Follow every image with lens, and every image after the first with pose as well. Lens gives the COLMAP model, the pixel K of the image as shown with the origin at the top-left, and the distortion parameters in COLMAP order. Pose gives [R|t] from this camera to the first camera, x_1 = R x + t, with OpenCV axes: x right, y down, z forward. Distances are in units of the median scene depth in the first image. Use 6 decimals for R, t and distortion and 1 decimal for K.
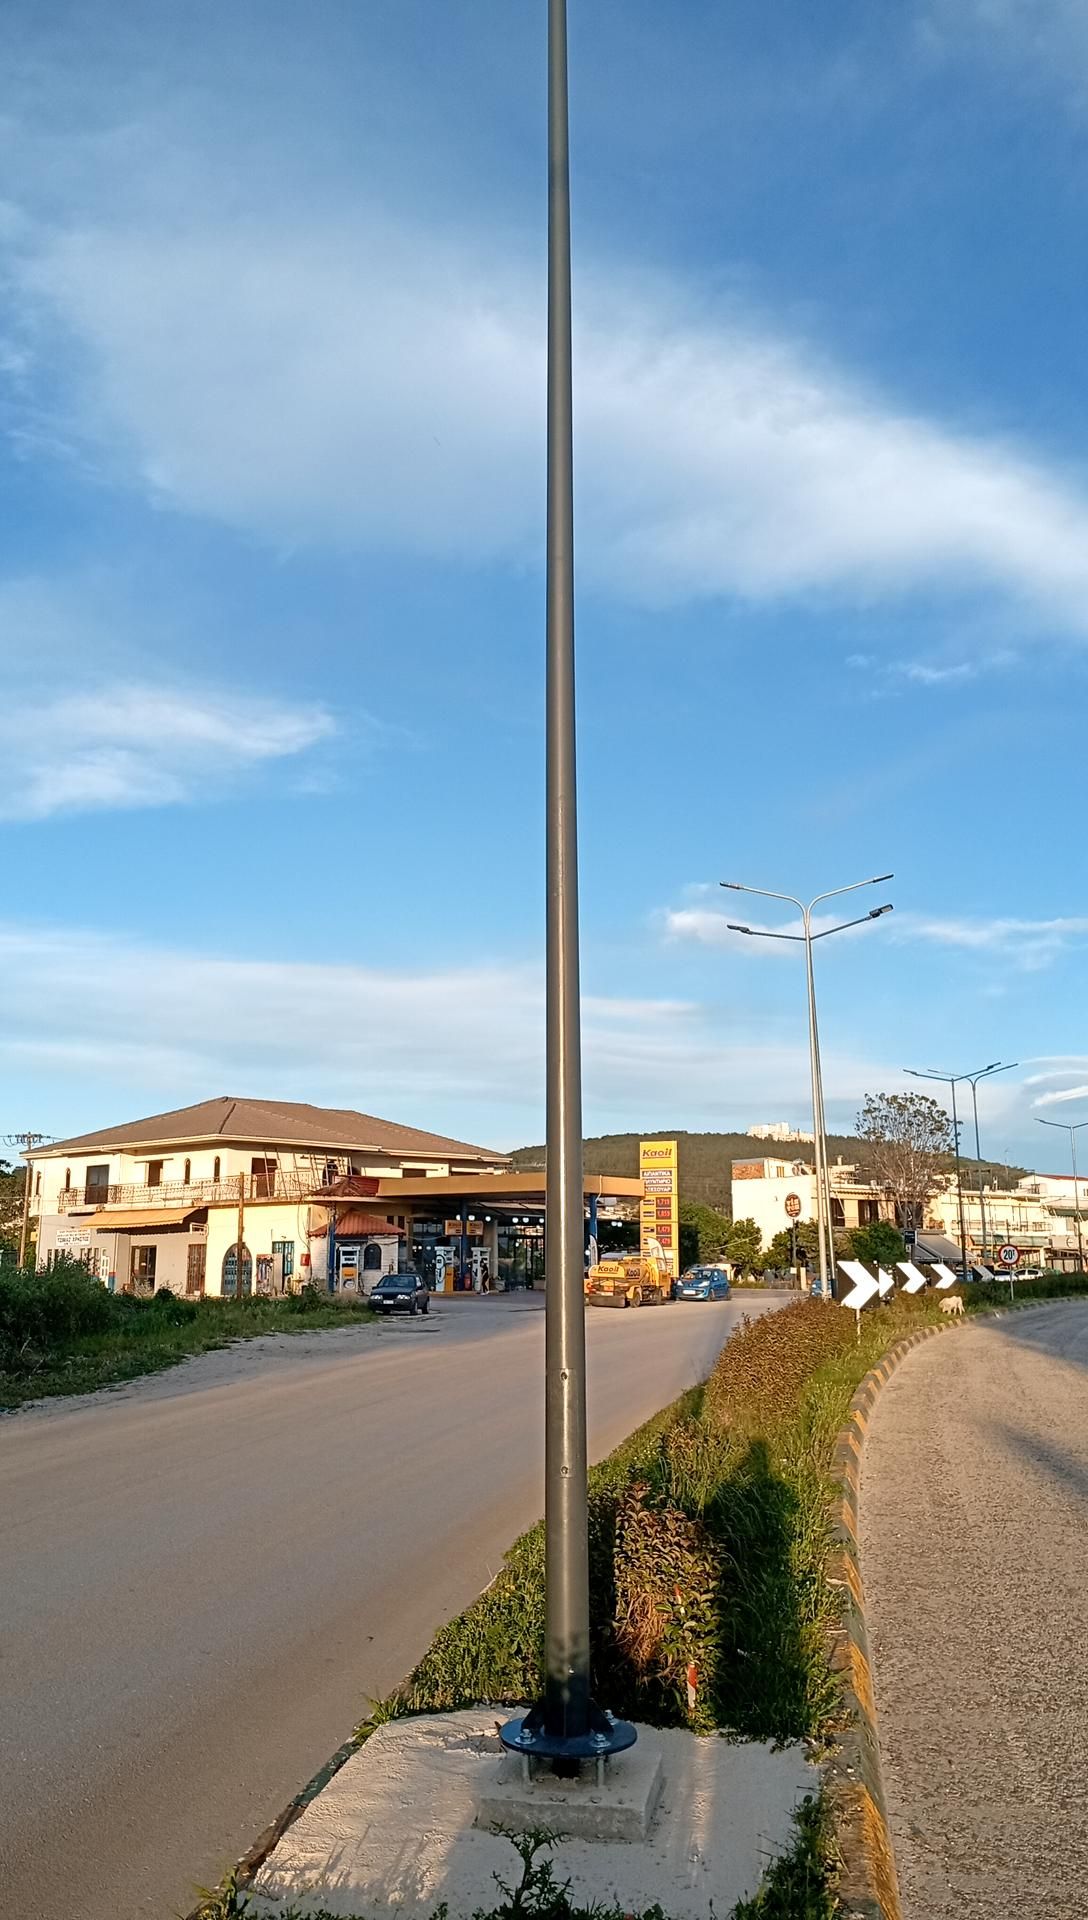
lens RADIAL K [[1463.9, 0, 544.0], [0, 1463.9, 960.0], [0, 0, 1]] dist [0.131773, -0.297082]
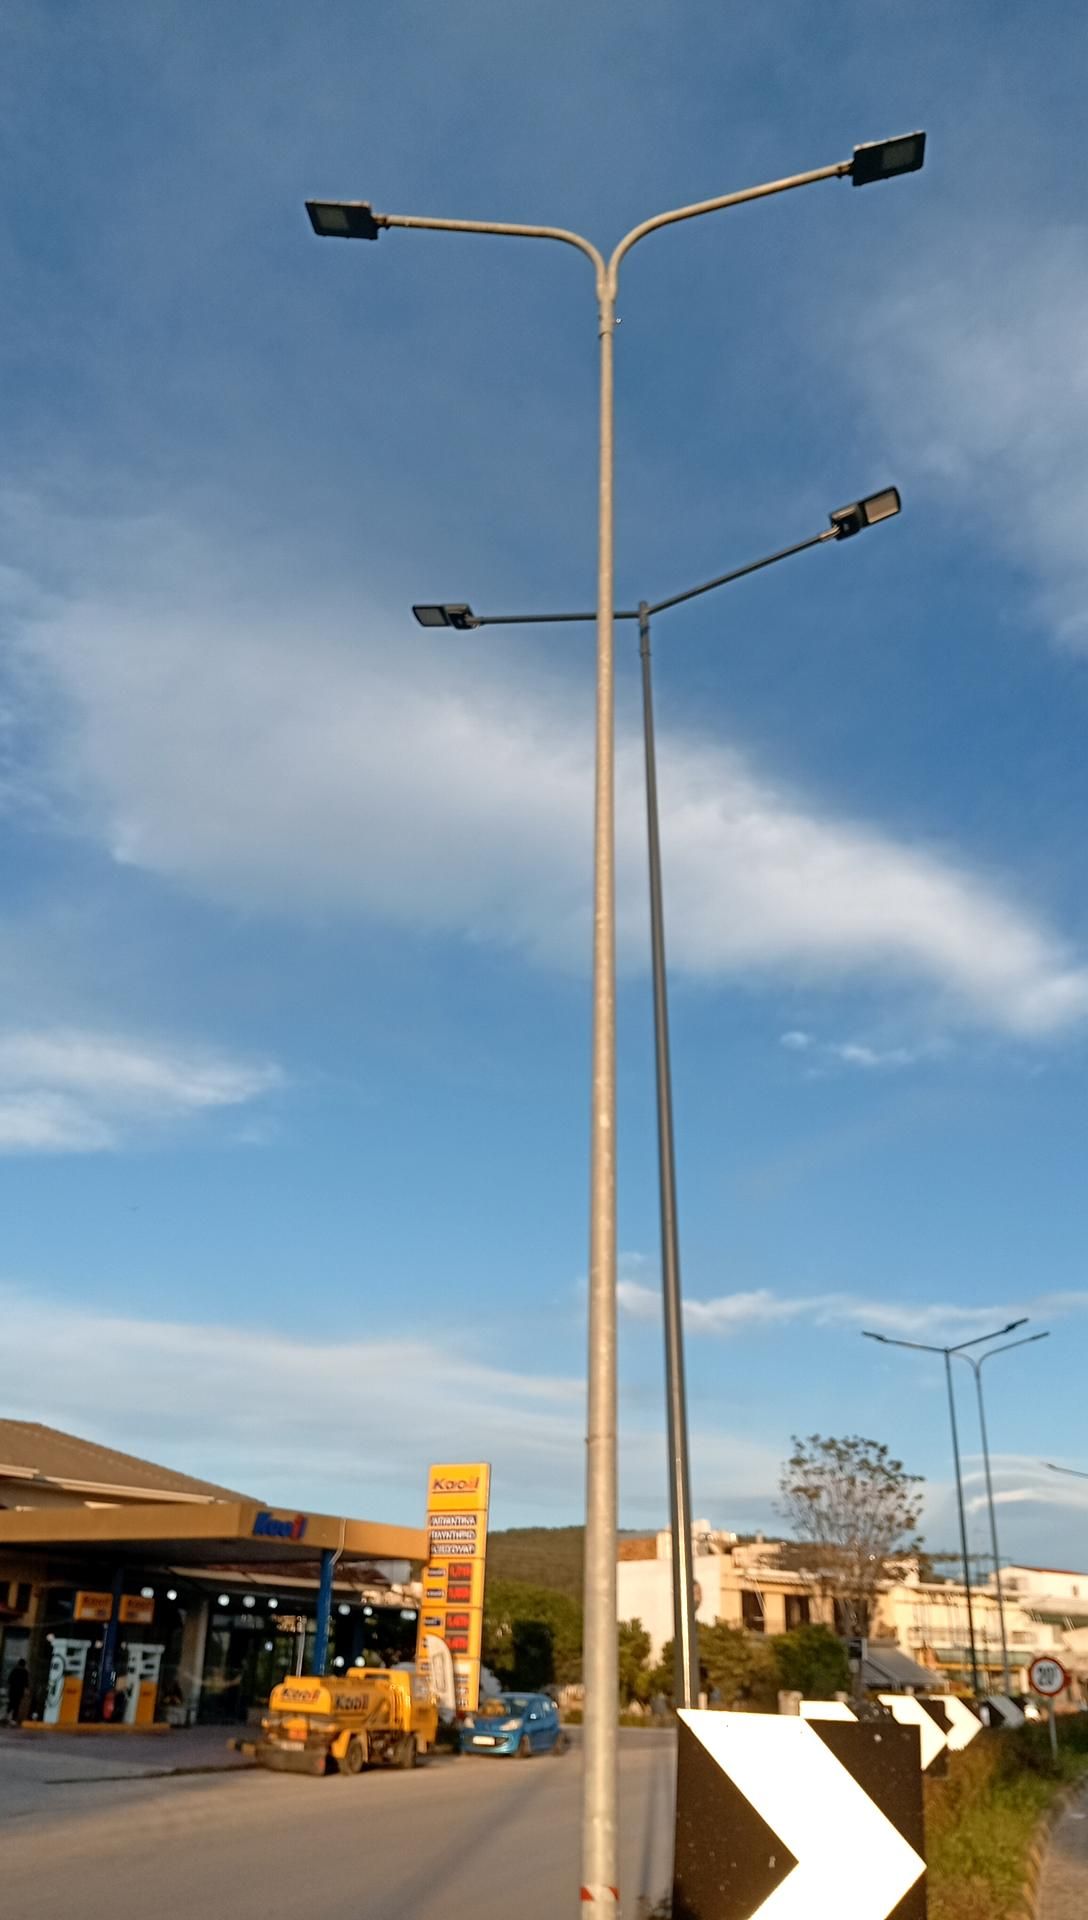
lens RADIAL K [[1494.7, 0, 544.5], [0, 1494.7, 937.2], [0, 0, 1]] dist [0.079920, -0.202929]
pose [[0.997588, 0.050643, 0.047477, 0.070628], [-0.037049, 0.966809, -0.252800, 0.067248], [-0.058704, 0.250431, 0.966353, 0.335752]]
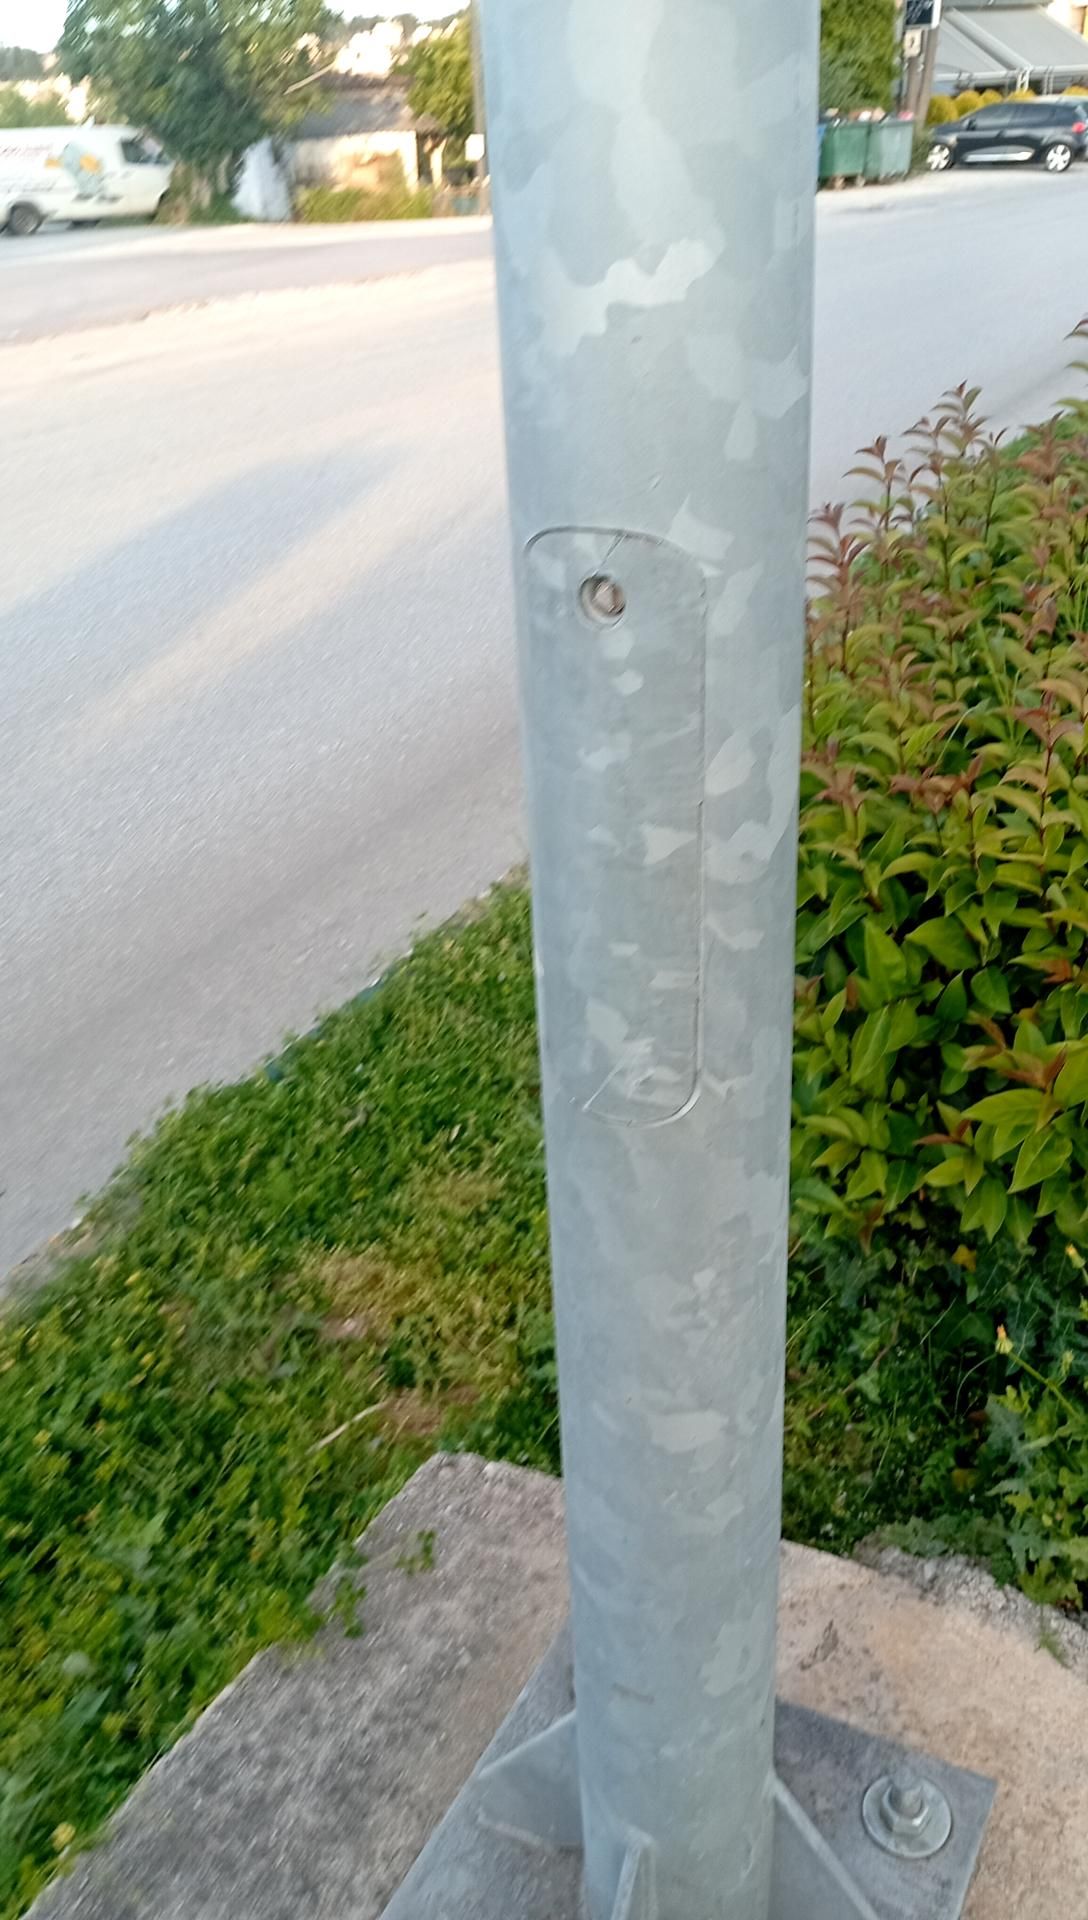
lens RADIAL K [[1543.4, 0, 544.0], [0, 1543.4, 960.0], [0, 0, 1]] dist [0.105008, -0.234421]
pose [[0.995499, -0.017404, -0.093160, 0.280344], [0.072792, 0.769889, 0.634013, 0.183746], [0.060688, -0.637941, 0.767691, 0.869475]]
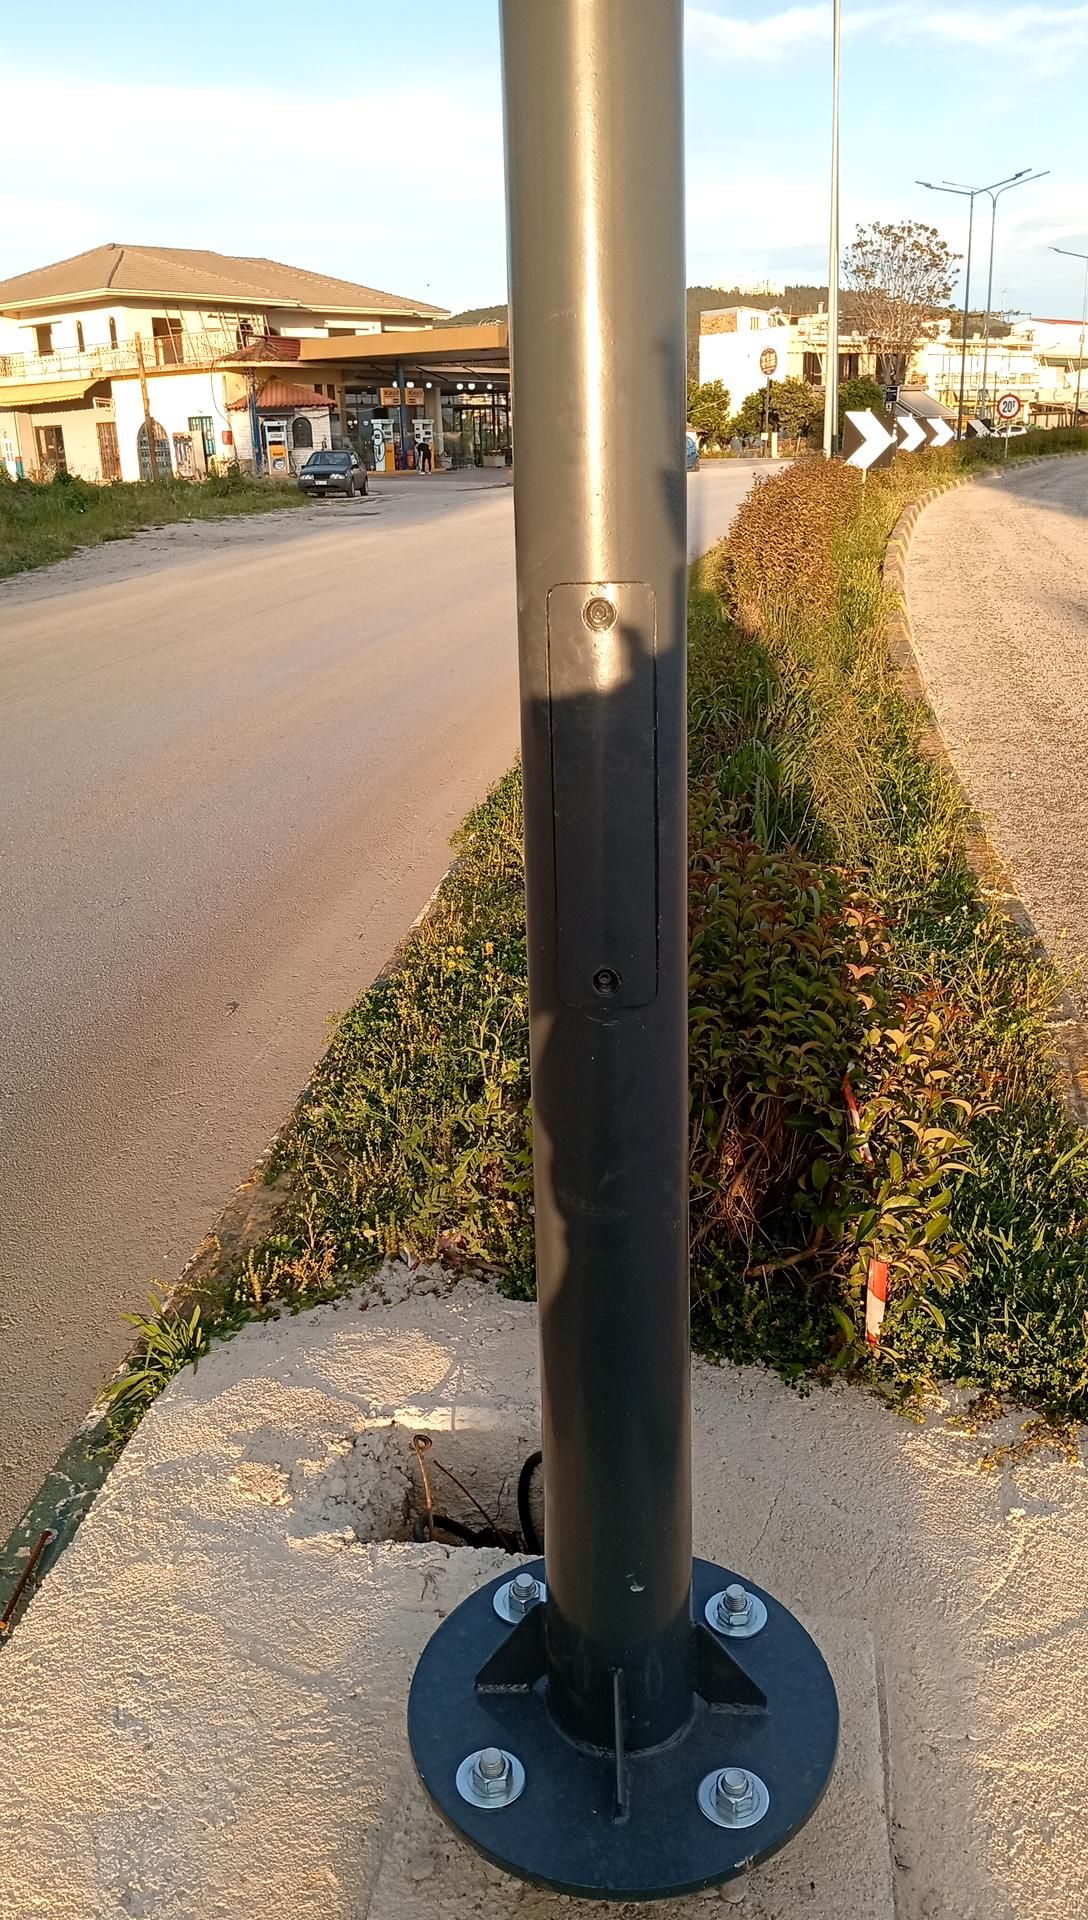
lens RADIAL K [[1463.9, 0, 544.0], [0, 1463.9, 960.0], [0, 0, 1]] dist [0.131773, -0.297082]
pose [[0.999122, -0.036238, 0.021001, -0.000115], [0.020281, 0.857296, 0.514423, 0.014416], [-0.036646, -0.513546, 0.857279, 0.053359]]
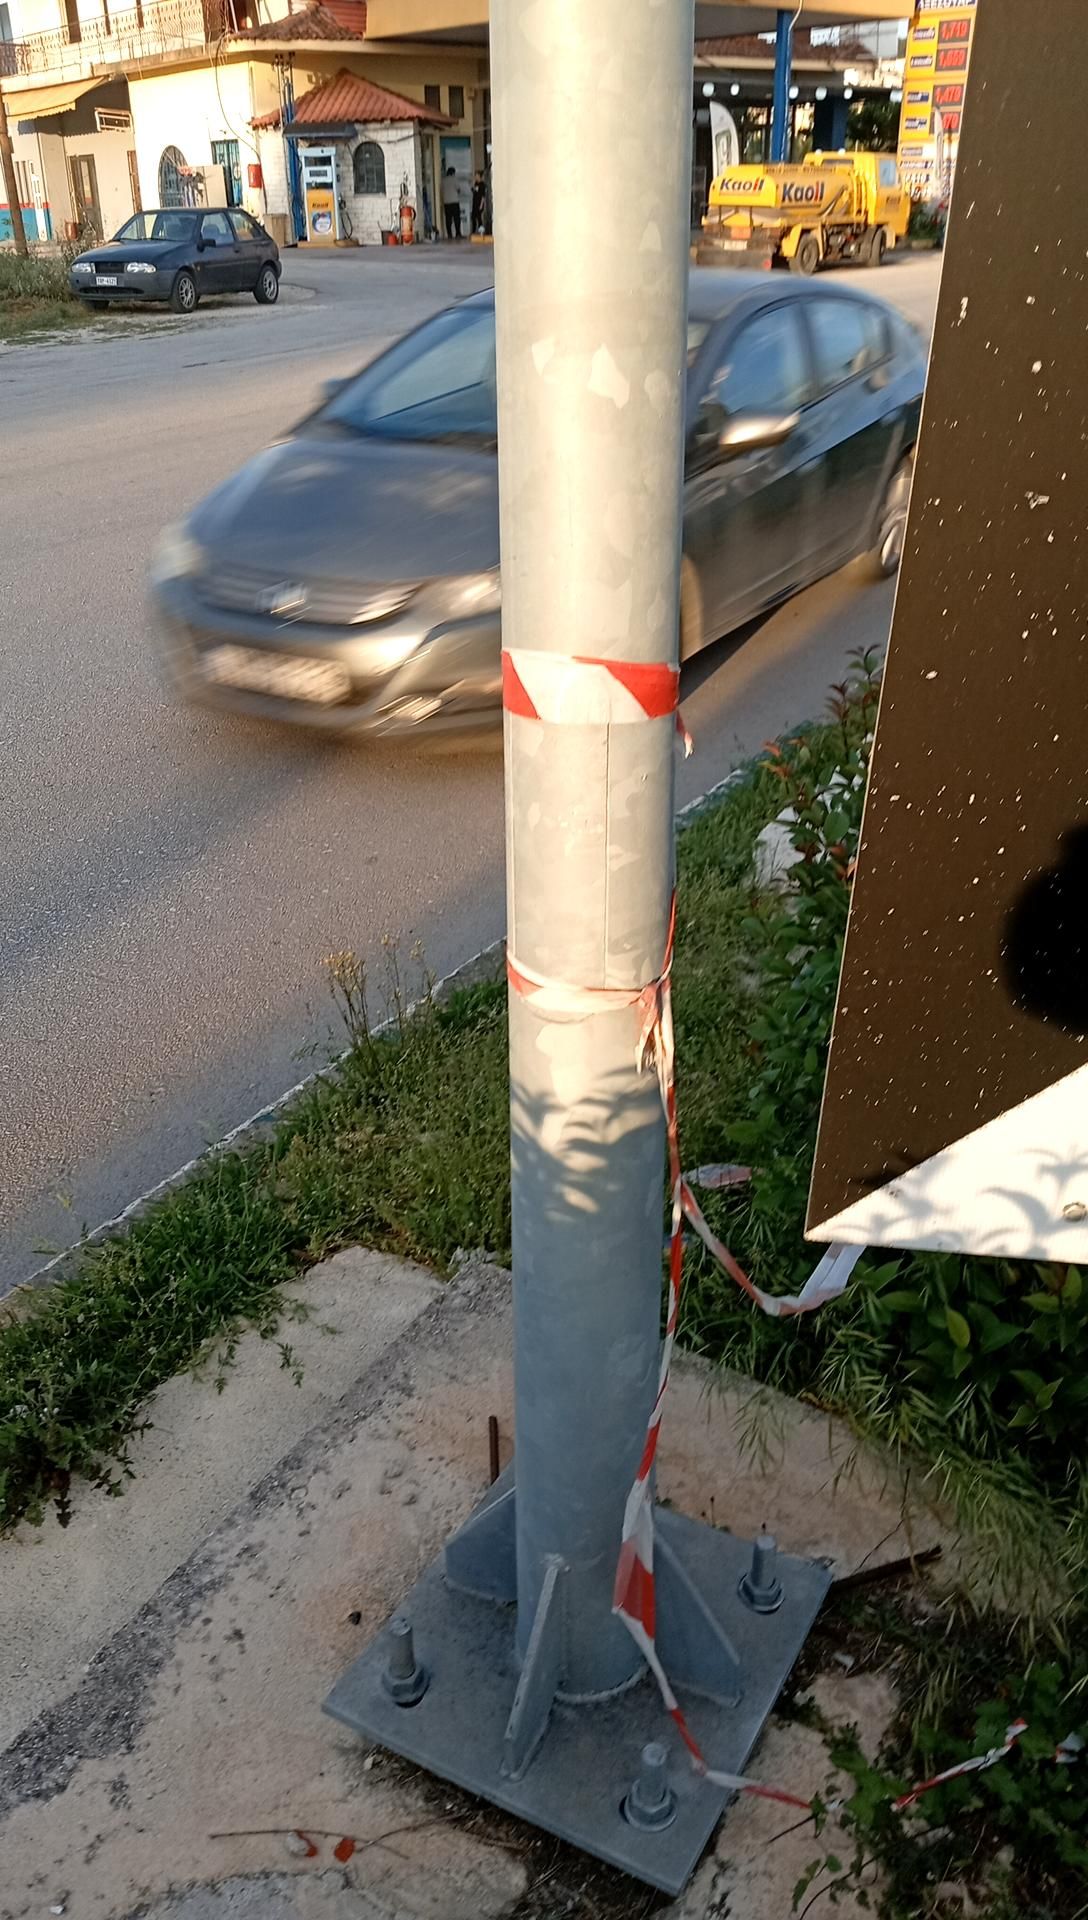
lens RADIAL K [[1520.0, 0, 519.0], [0, 1520.0, 954.8], [0, 0, 1]] dist [-0.003659, -0.016446]
pose [[0.968850, 0.095740, -0.228392, 0.081636], [0.067533, 0.785153, 0.615608, 0.085053], [0.238260, -0.611856, 0.754231, 0.398053]]
